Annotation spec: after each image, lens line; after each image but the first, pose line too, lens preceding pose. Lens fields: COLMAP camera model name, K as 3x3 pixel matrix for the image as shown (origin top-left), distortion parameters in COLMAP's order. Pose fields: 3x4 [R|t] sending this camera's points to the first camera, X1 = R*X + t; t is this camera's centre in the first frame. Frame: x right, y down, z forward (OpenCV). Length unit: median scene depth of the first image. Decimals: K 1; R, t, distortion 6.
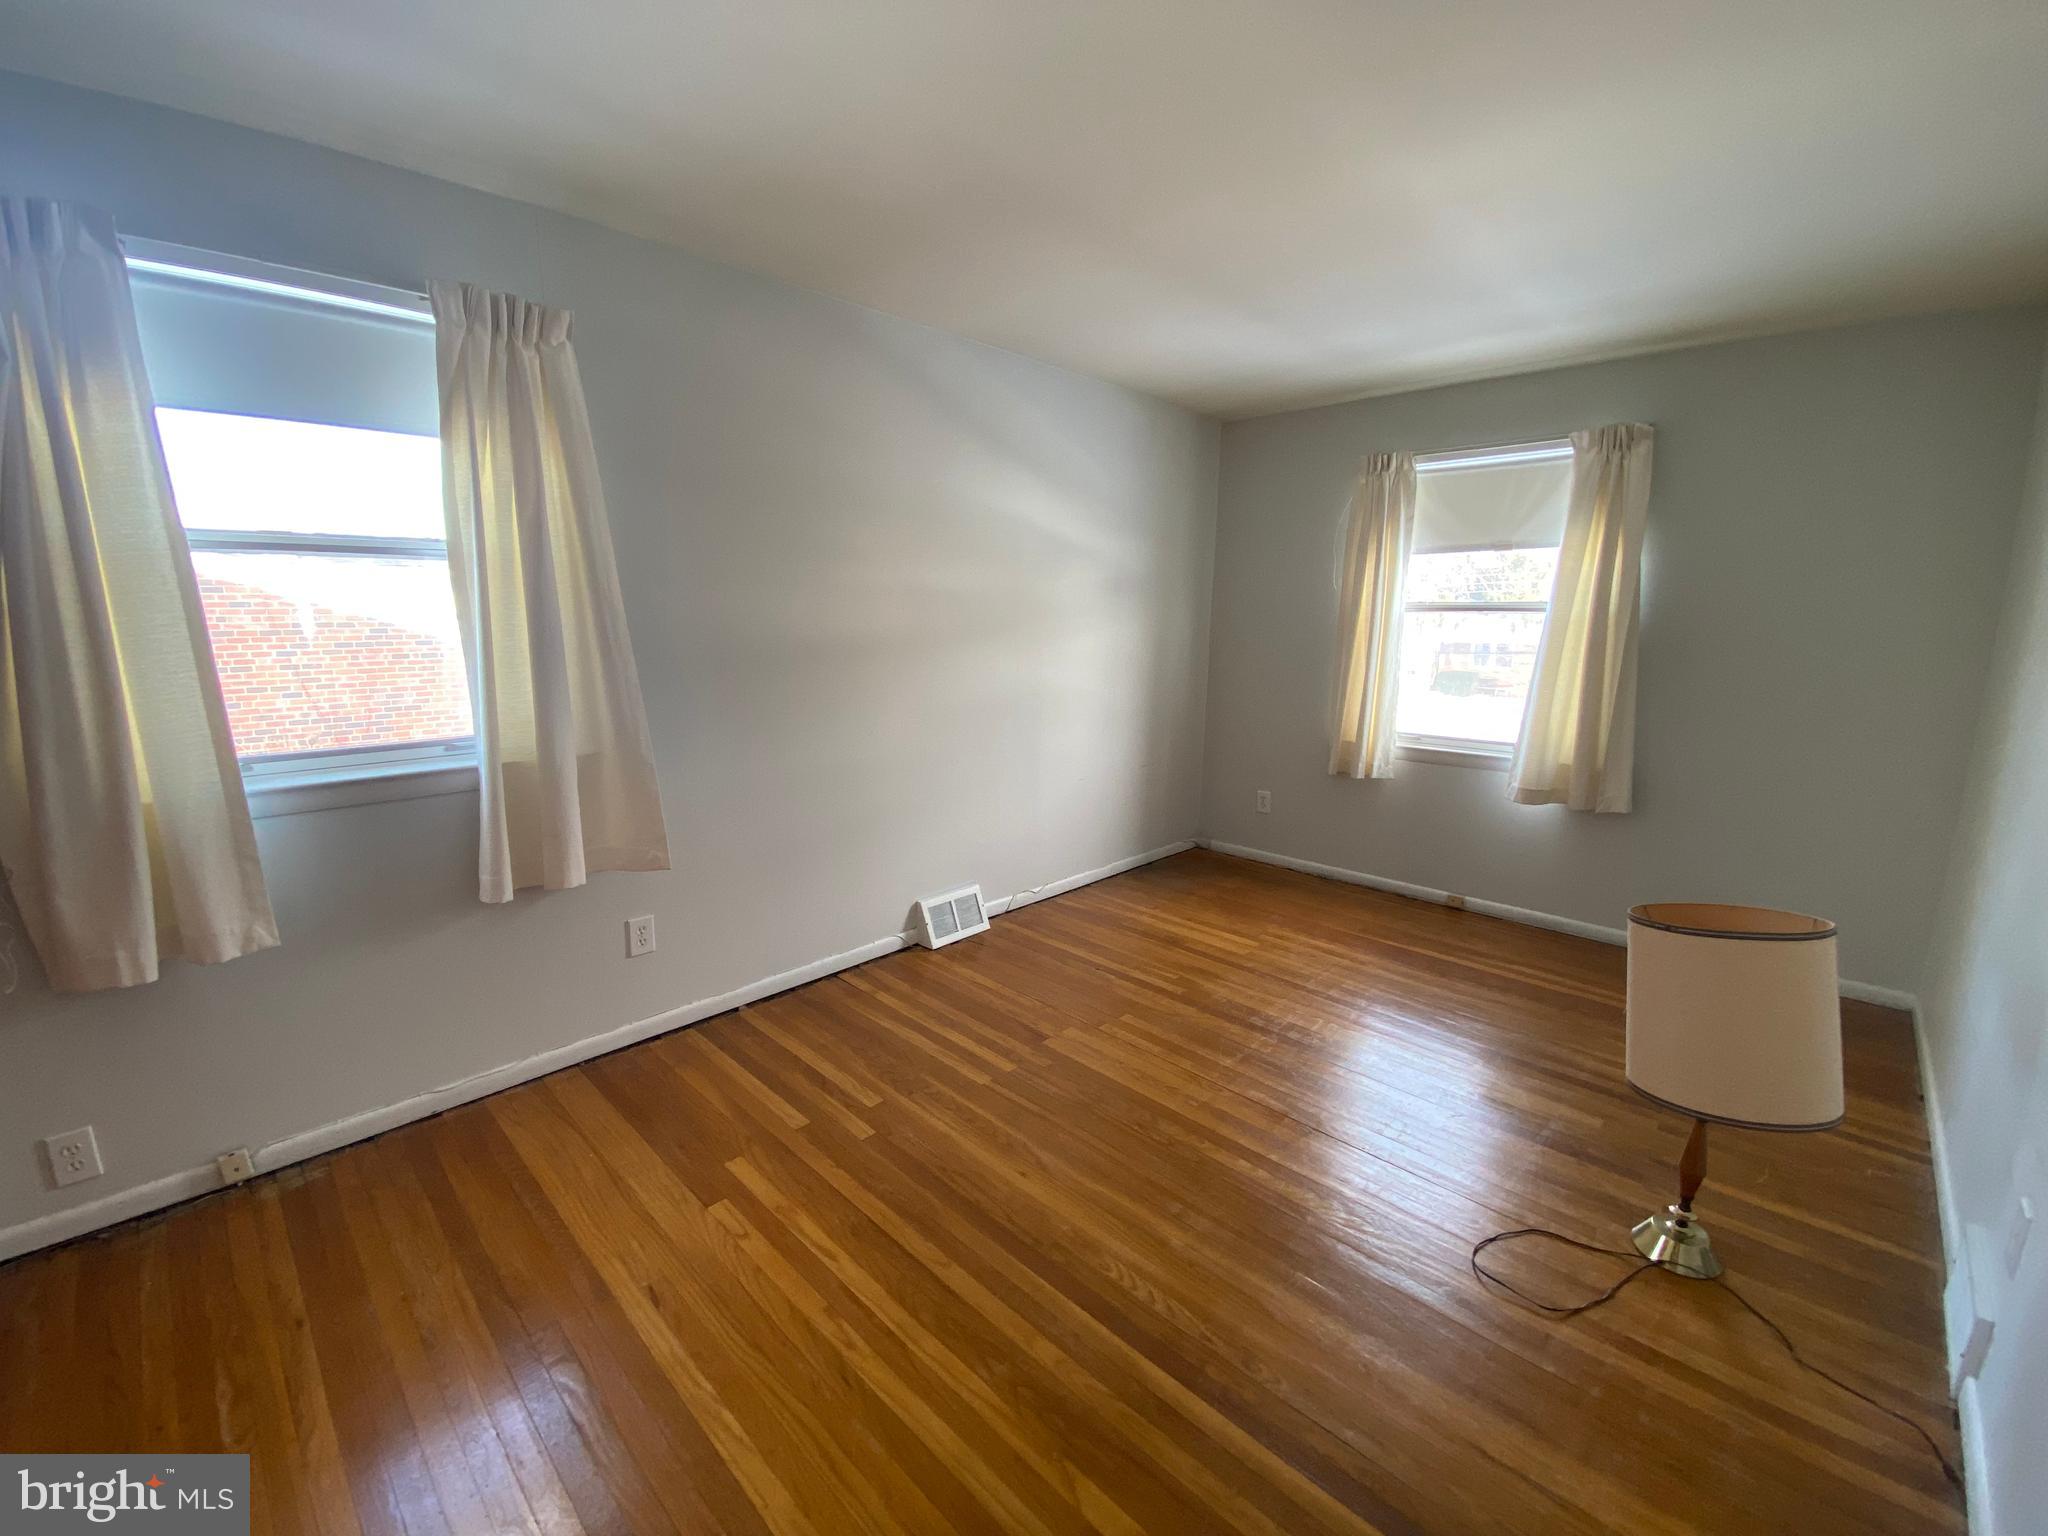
lens RADIAL K [[833.3, 0, 1007.2], [0, 833.3, 774.9], [0, 0, 1]] dist [0.046700, -0.036472]
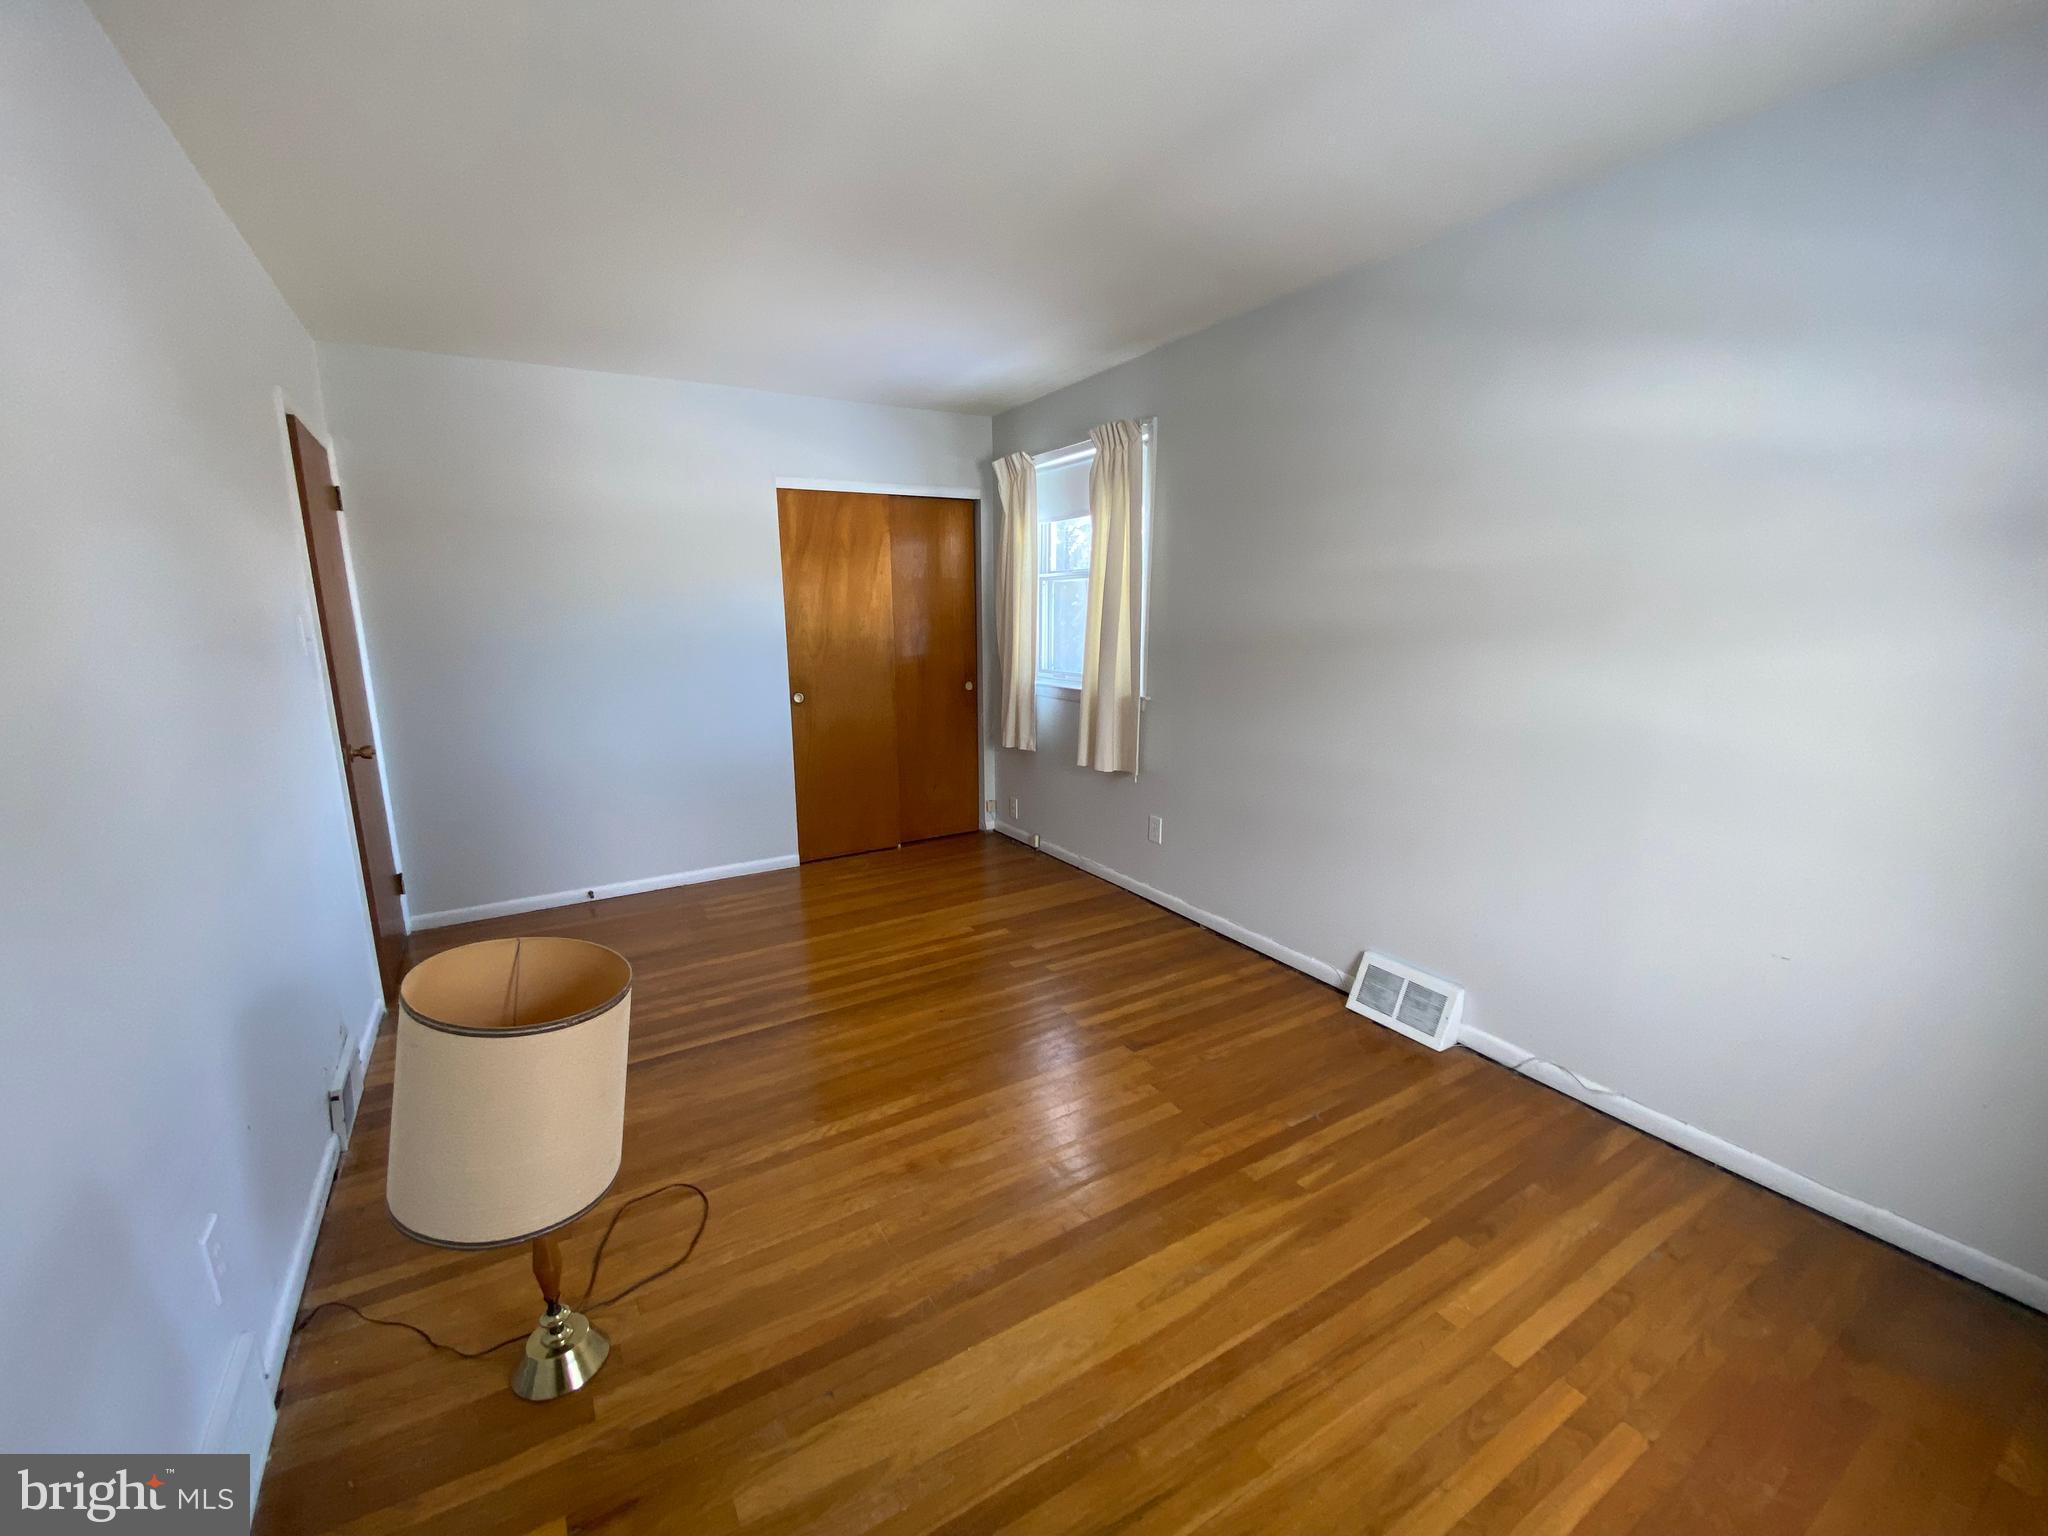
lens RADIAL K [[833.3, 0, 1007.2], [0, 833.3, 774.9], [0, 0, 1]] dist [0.046700, -0.036472]
pose [[-0.261425, 0.186556, -0.947024, 0.848849], [-0.184847, 0.953308, 0.238821, -0.168440], [0.947359, 0.237488, -0.214734, 0.909631]]
